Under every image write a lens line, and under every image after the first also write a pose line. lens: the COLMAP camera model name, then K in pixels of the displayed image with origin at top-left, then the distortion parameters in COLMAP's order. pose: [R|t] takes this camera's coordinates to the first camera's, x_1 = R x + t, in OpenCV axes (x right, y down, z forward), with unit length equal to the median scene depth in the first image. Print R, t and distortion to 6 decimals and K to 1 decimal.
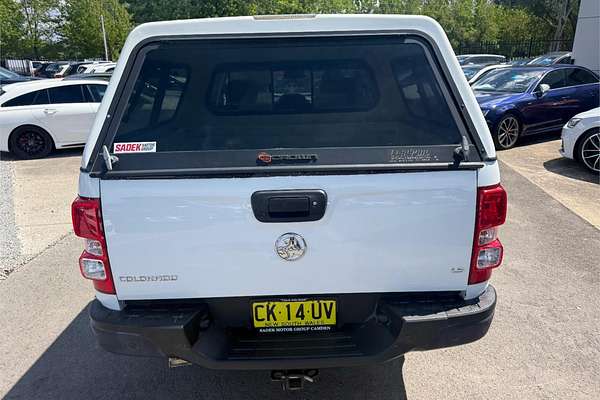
lens RADIAL K [[426.8, 0, 300.0], [0, 426.8, 200.0], [0, 0, 1]] dist [0.061208, -0.052599]
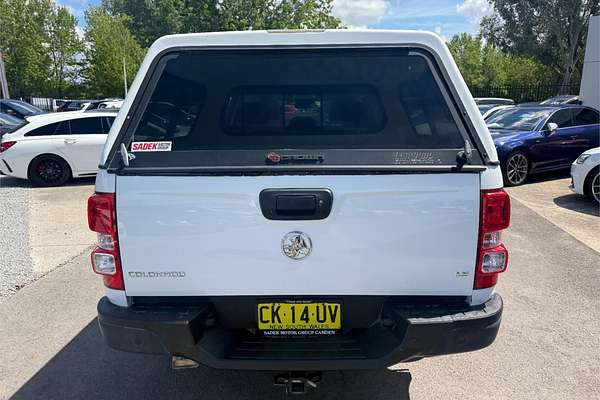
lens RADIAL K [[426.8, 0, 300.0], [0, 426.8, 200.0], [0, 0, 1]] dist [0.061208, -0.052599]
pose [[0.999506, 0.019940, -0.024297, 0.008076], [-0.022170, 0.995206, -0.095256, 0.092905], [0.022281, 0.095748, 0.995156, -0.023996]]
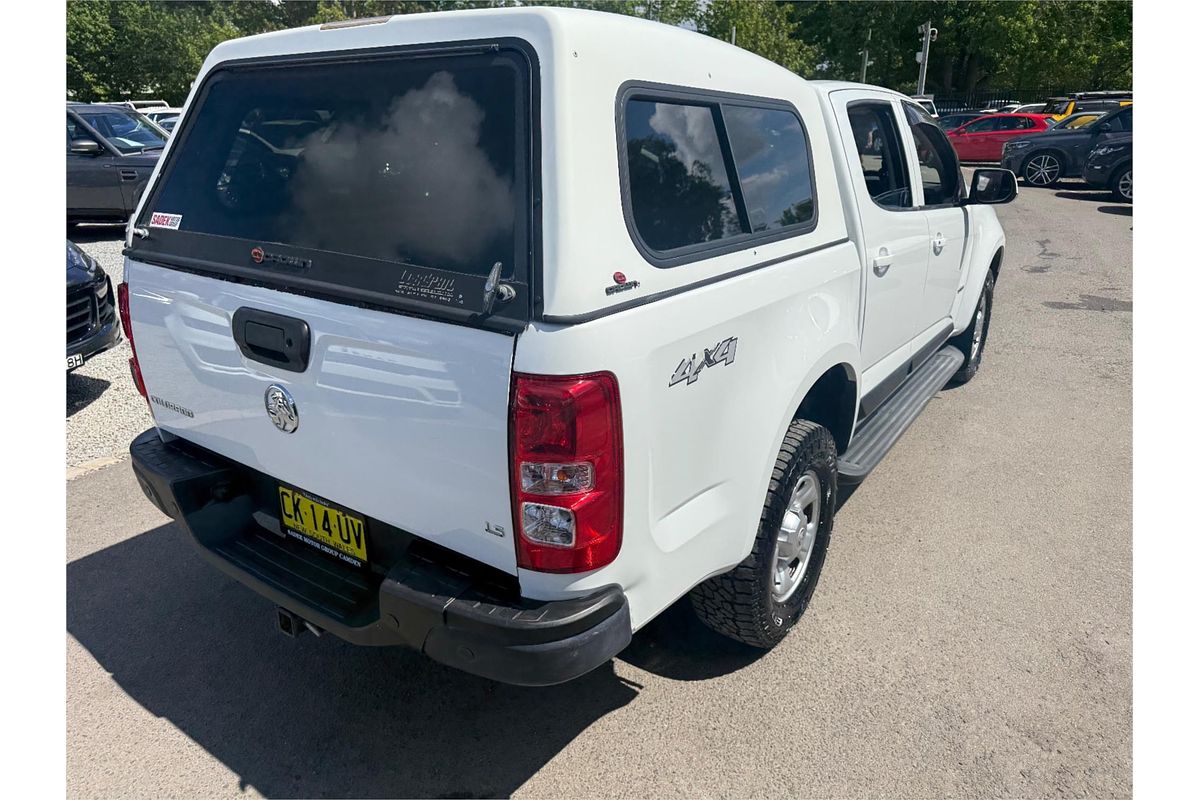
lens RADIAL K [[777.7, 0, 591.7], [0, 777.7, 404.6], [0, 0, 1]] dist [0.001962, -0.003507]
pose [[0.813202, 0.224032, -0.537133, 0.881132], [-0.195702, 0.974458, 0.110148, -0.097559], [0.548090, 0.015545, 0.836275, 0.292716]]
